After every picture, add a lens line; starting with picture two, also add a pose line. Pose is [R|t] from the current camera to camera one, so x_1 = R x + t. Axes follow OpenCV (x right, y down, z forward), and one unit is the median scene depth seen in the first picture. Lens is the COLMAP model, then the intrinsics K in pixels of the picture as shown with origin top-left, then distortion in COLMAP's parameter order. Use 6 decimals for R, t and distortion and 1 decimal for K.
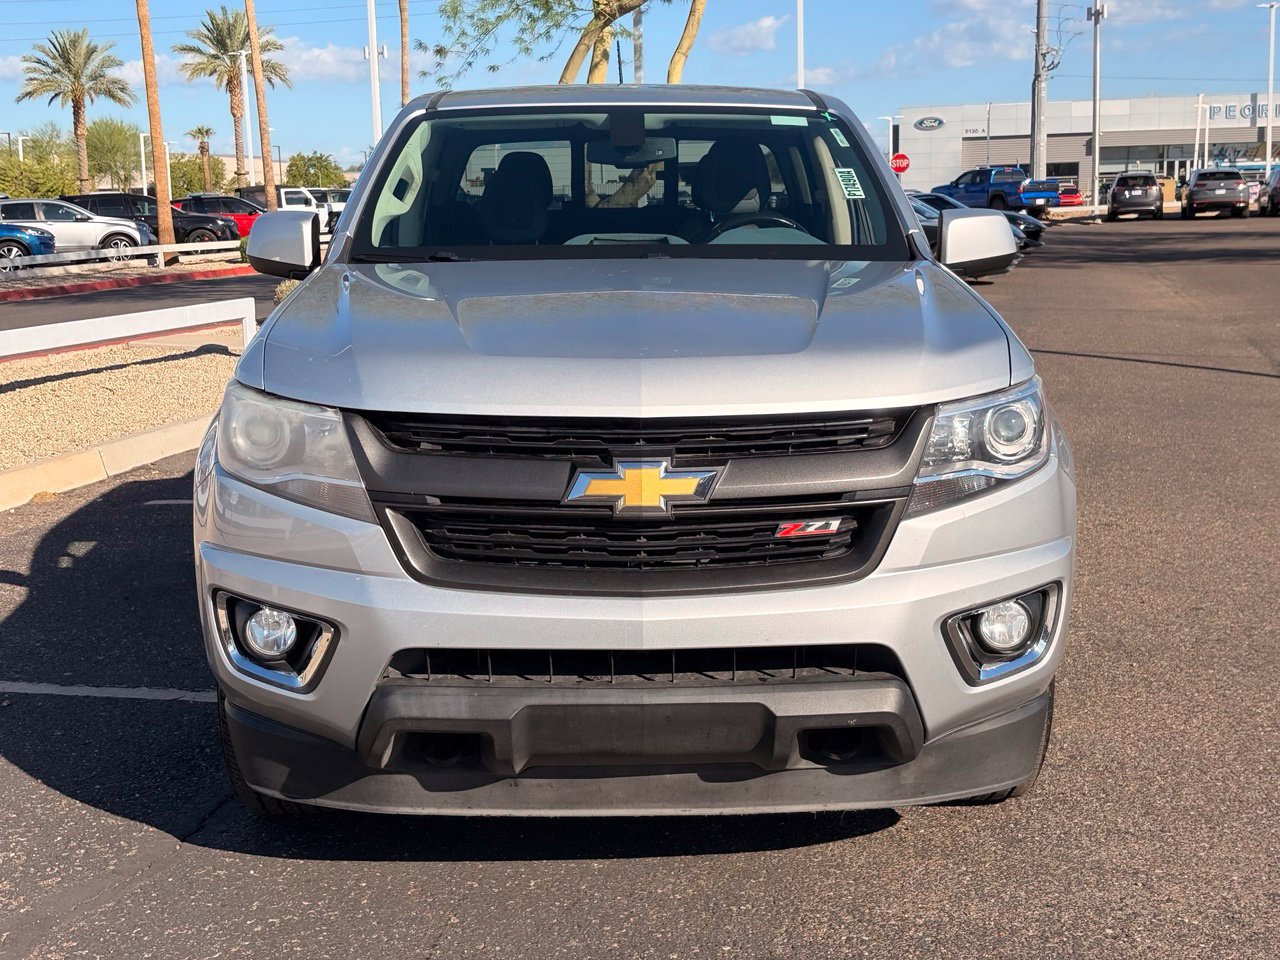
lens RADIAL K [[1910.7, 0, 641.2], [0, 1910.7, 501.0], [0, 0, 1]] dist [0.236625, -0.905043]
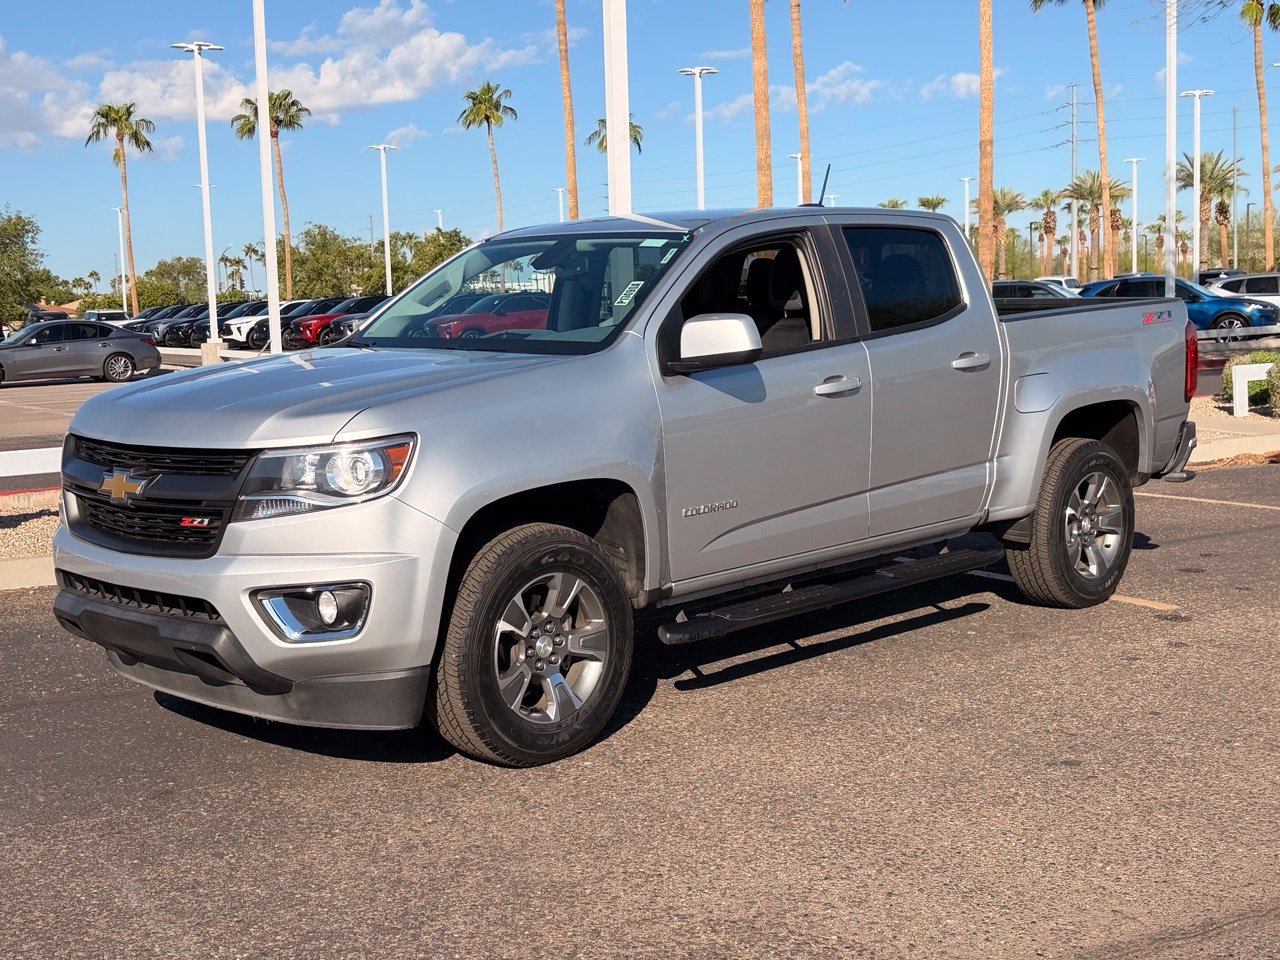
lens RADIAL K [[1910.7, 0, 641.2], [0, 1910.7, 501.0], [0, 0, 1]] dist [0.236625, -0.905043]
pose [[0.651770, 0.083517, -0.753804, 1.321550], [-0.107467, 0.994060, 0.017215, -0.060554], [0.750764, 0.069789, 0.656874, 0.213093]]
